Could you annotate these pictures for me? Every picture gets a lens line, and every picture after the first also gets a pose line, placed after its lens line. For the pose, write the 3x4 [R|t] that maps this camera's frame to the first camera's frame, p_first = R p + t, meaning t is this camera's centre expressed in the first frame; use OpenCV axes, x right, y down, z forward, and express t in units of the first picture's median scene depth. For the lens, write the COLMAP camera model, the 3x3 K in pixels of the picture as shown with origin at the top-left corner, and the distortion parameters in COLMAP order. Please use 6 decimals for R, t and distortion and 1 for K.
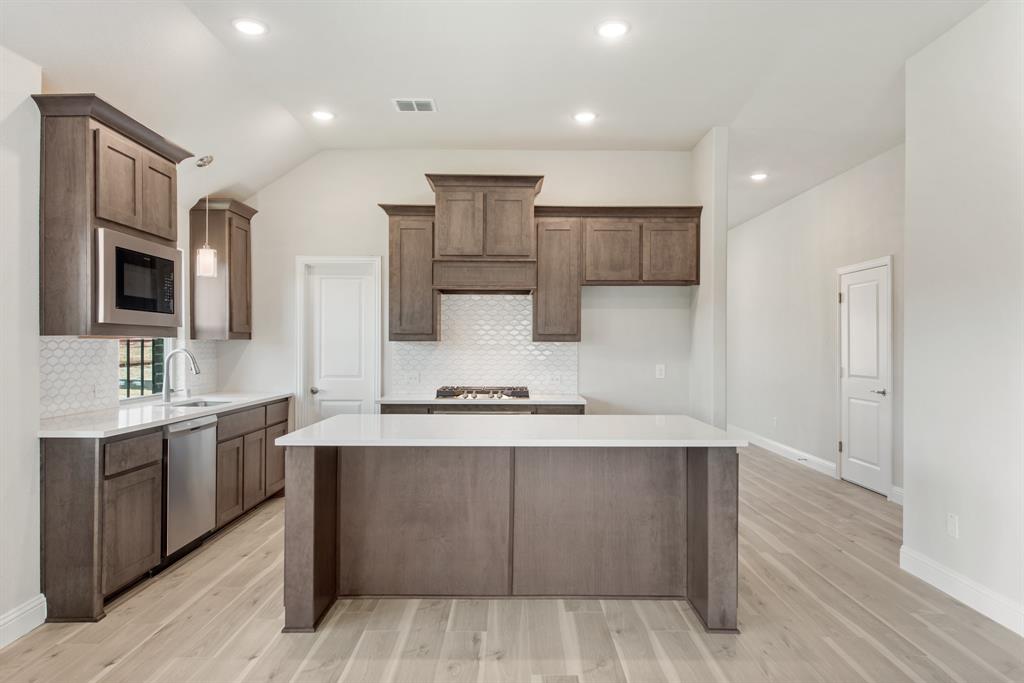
lens RADIAL K [[651.7, 0, 514.9], [0, 651.7, 344.0], [0, 0, 1]] dist [0.006604, 0.000296]
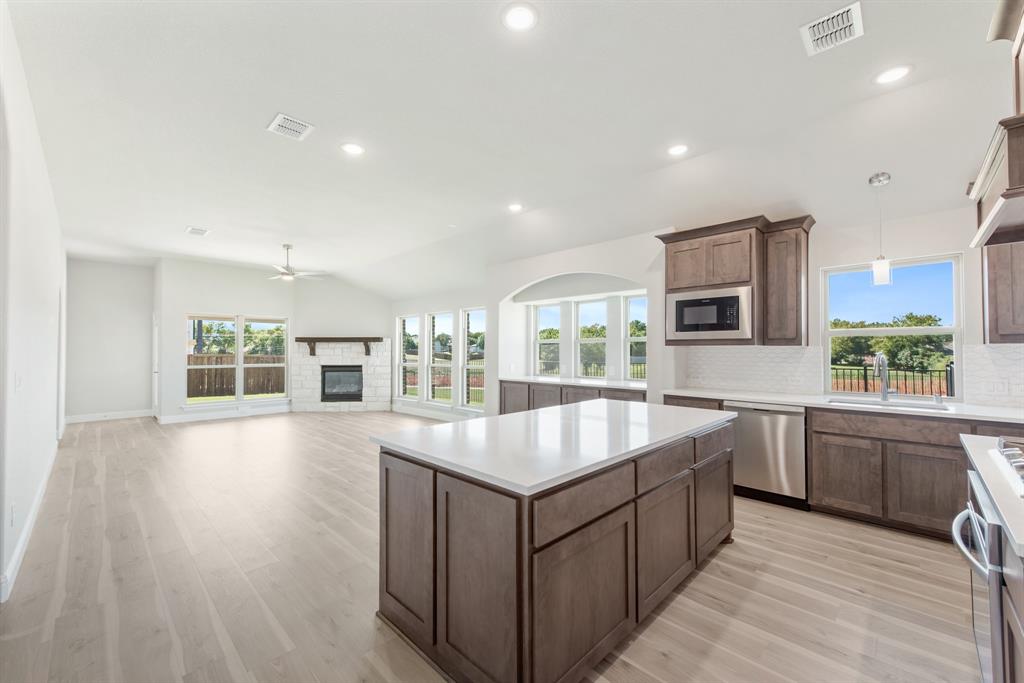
lens RADIAL K [[410.5, 0, 514.8], [0, 410.5, 347.4], [0, 0, 1]] dist [0.008771, 0.000343]
pose [[-0.705603, -0.006197, -0.708580, 0.388611], [0.001577, 0.999946, -0.010316, 0.002744], [0.708606, -0.008396, -0.705555, 0.956551]]
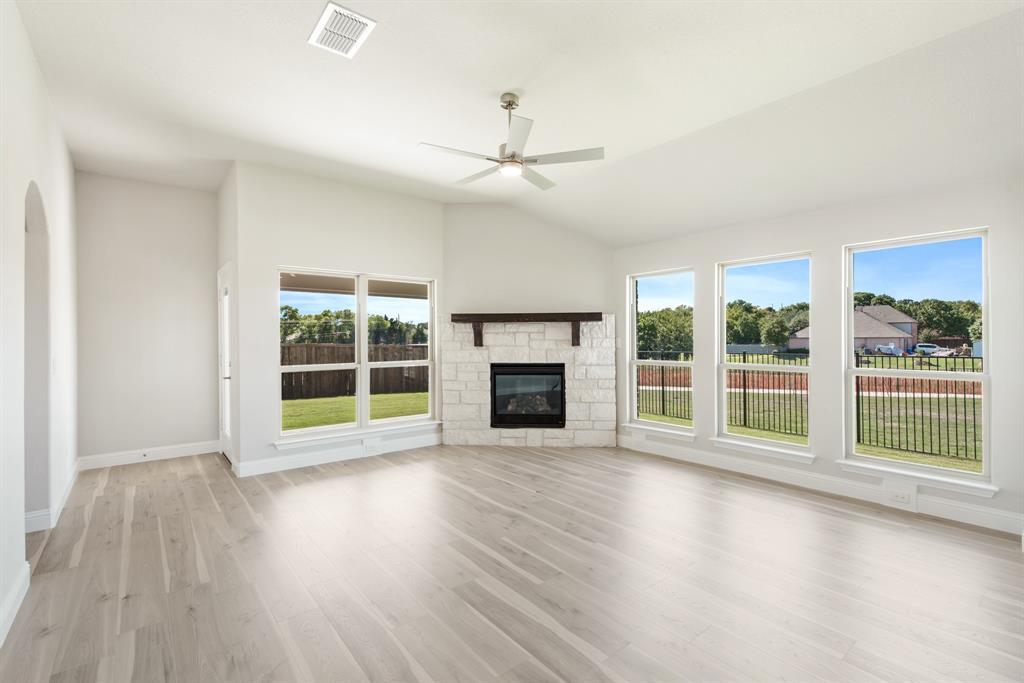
lens RADIAL K [[462.7, 0, 527.8], [0, 462.7, 341.4], [0, 0, 1]] dist [0.012032, -0.000092]
pose [[-0.773986, 0.007629, -0.633156, 0.365620], [0.005239, 0.999970, 0.005645, 0.000603], [0.633181, 0.001052, -0.774003, 0.065471]]
